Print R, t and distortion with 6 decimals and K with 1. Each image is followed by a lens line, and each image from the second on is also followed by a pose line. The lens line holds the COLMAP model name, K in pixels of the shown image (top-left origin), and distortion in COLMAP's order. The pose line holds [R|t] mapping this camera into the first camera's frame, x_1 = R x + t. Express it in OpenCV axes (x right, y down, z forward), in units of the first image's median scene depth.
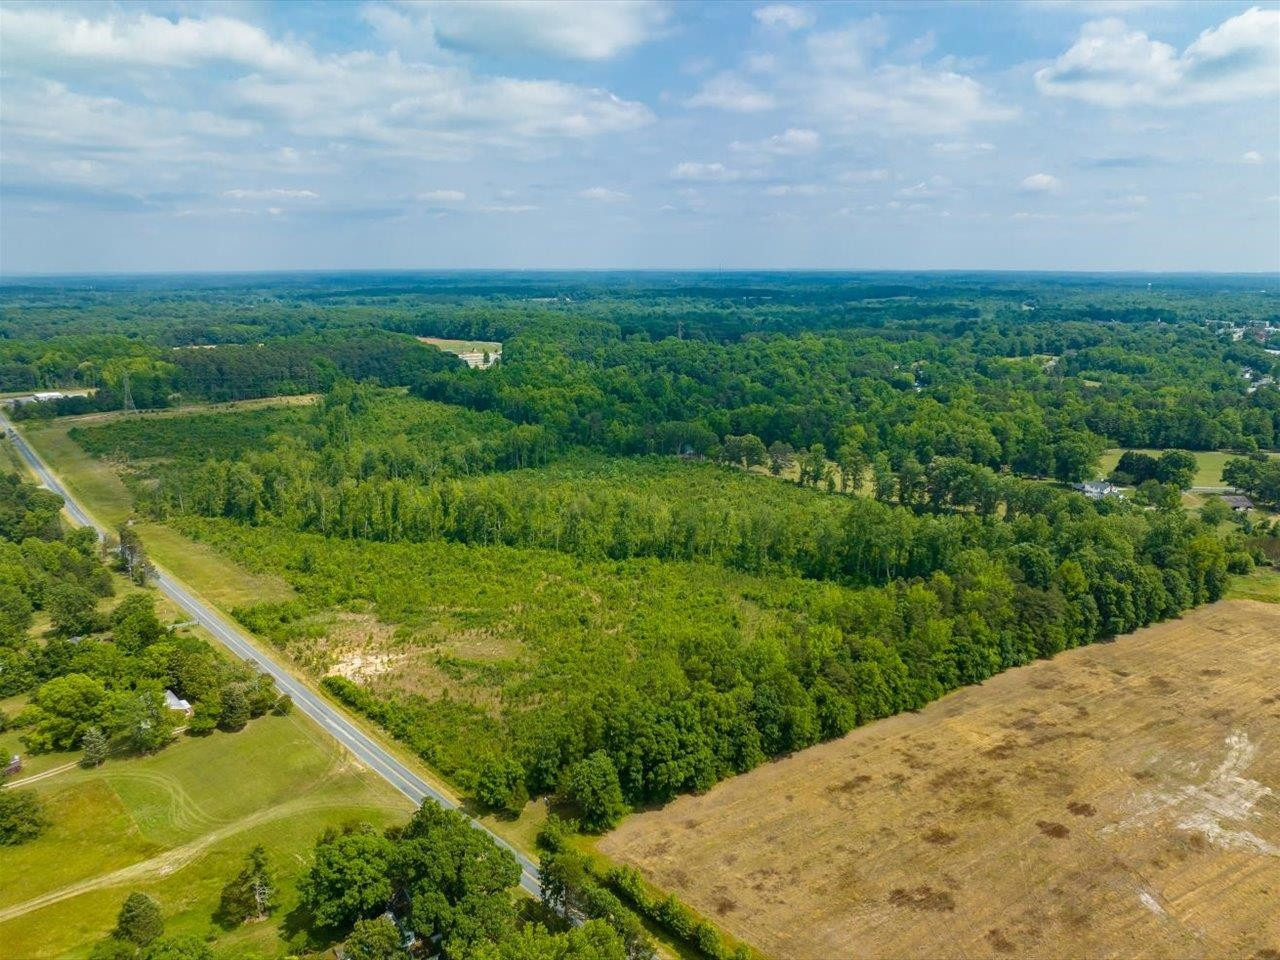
lens RADIAL K [[924.0, 0, 640.0], [0, 924.0, 480.0], [0, 0, 1]] dist [-0.061066, 0.034901]
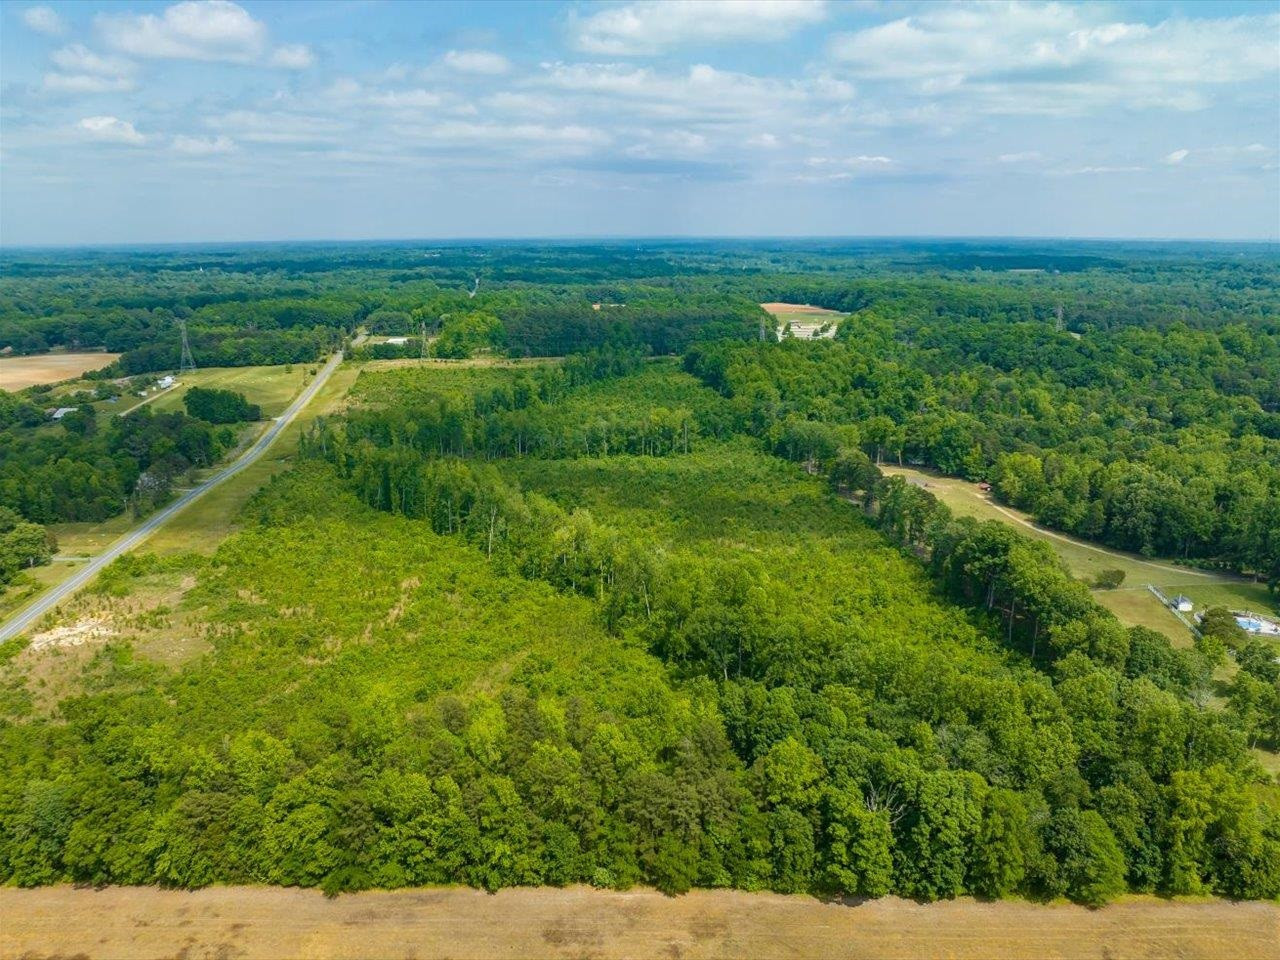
lens RADIAL K [[899.7, 0, 639.0], [0, 899.7, 500.5], [0, 0, 1]] dist [-0.053273, 0.028413]
pose [[0.839609, 0.153259, -0.521122, 0.503955], [-0.120375, 0.988015, 0.096627, -0.079459], [0.529685, -0.018399, 0.847995, 0.365854]]
